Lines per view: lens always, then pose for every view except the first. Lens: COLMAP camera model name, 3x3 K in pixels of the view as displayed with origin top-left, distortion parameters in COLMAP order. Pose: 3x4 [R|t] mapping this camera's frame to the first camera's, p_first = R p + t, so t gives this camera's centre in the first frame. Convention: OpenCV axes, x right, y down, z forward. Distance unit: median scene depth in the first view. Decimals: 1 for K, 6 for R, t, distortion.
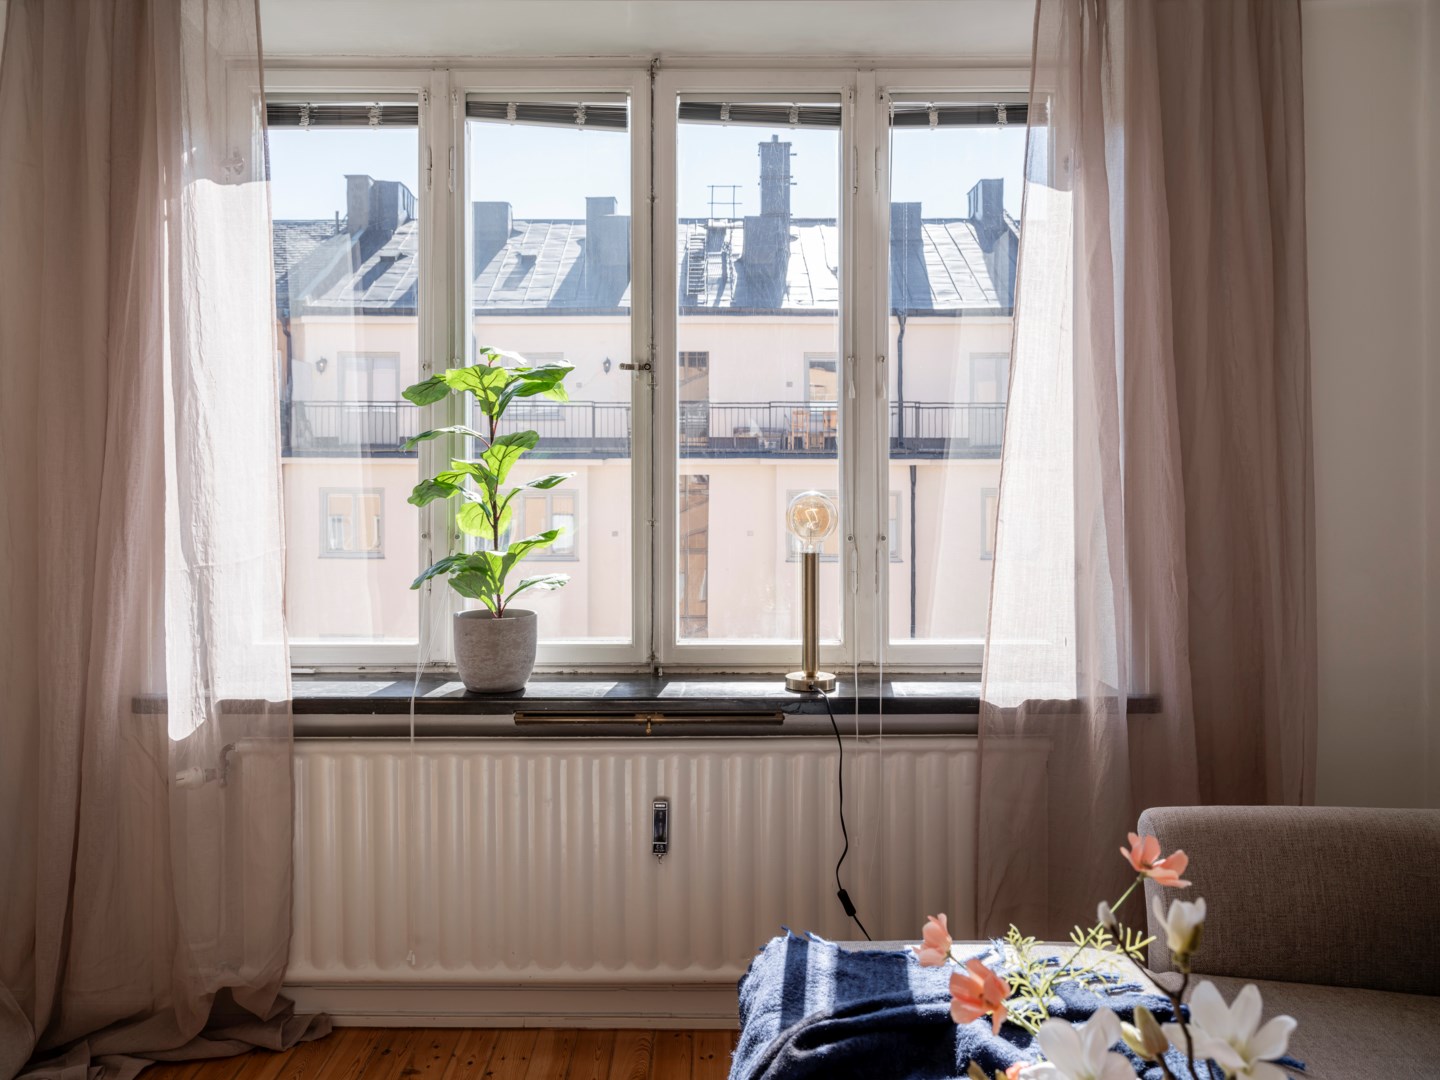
lens RADIAL K [[1127.9, 0, 720.2], [0, 1127.9, 483.4], [0, 0, 1]] dist [-0.002620, 0.002964]
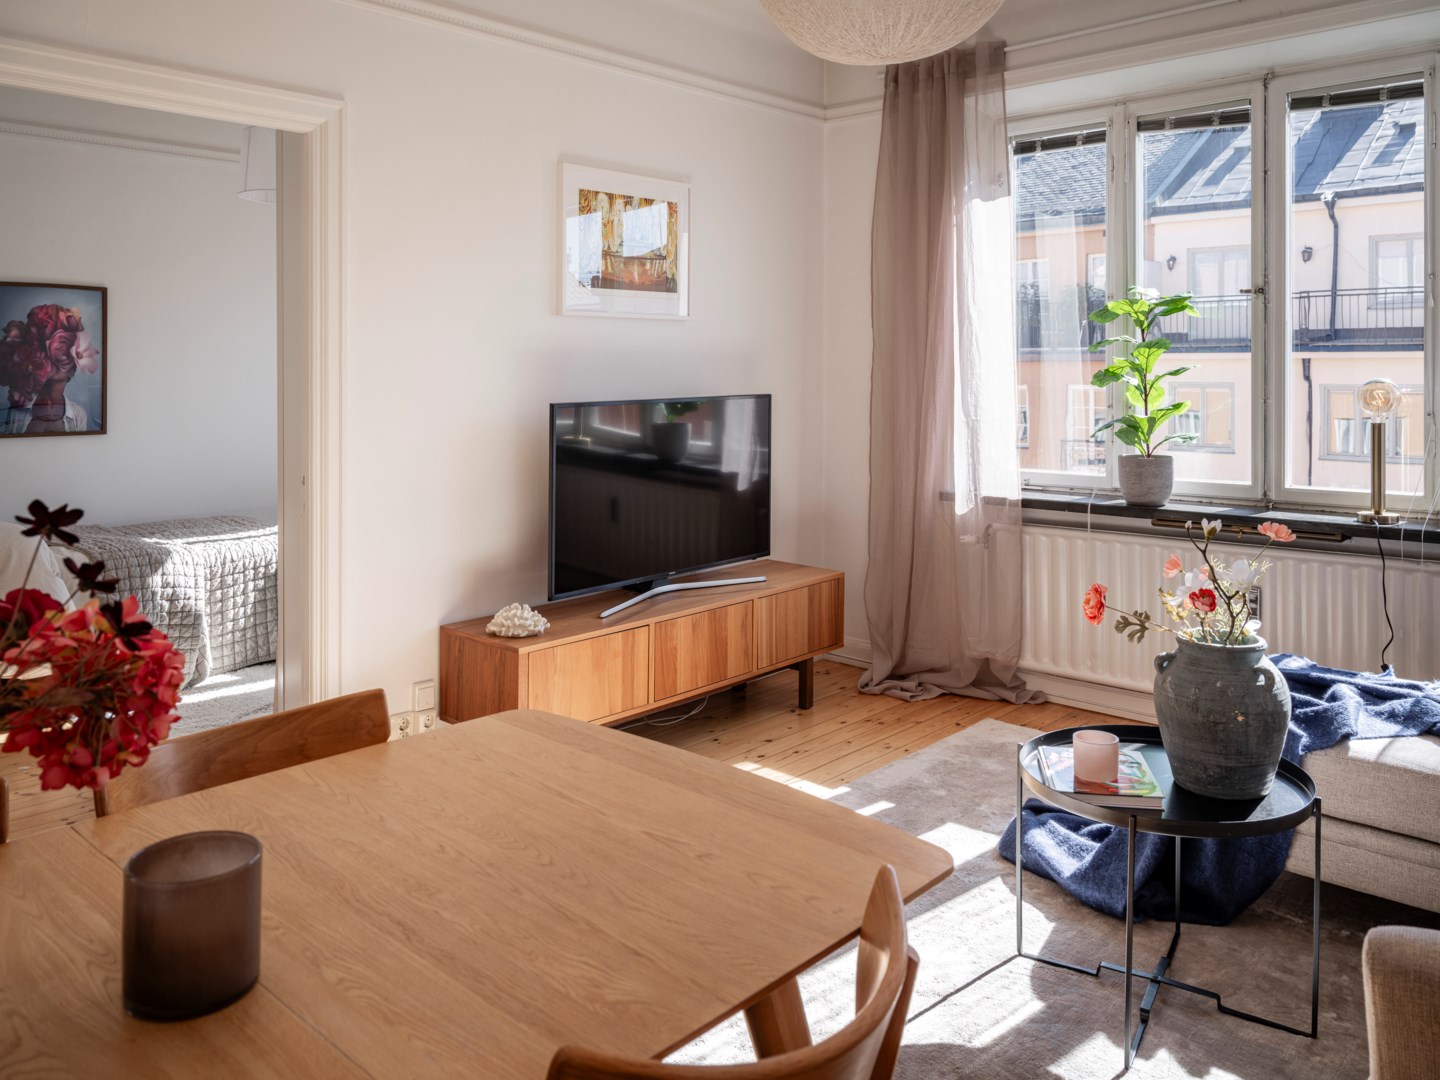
lens RADIAL K [[1099.6, 0, 719.8], [0, 1099.6, 376.7], [0, 0, 1]] dist [0.002630, 0.002547]
pose [[0.740600, 0.000995, -0.671945, 0.390063], [-0.001625, 0.999999, -0.000310, 0.007405], [0.671944, 0.001322, 0.740601, -0.525486]]
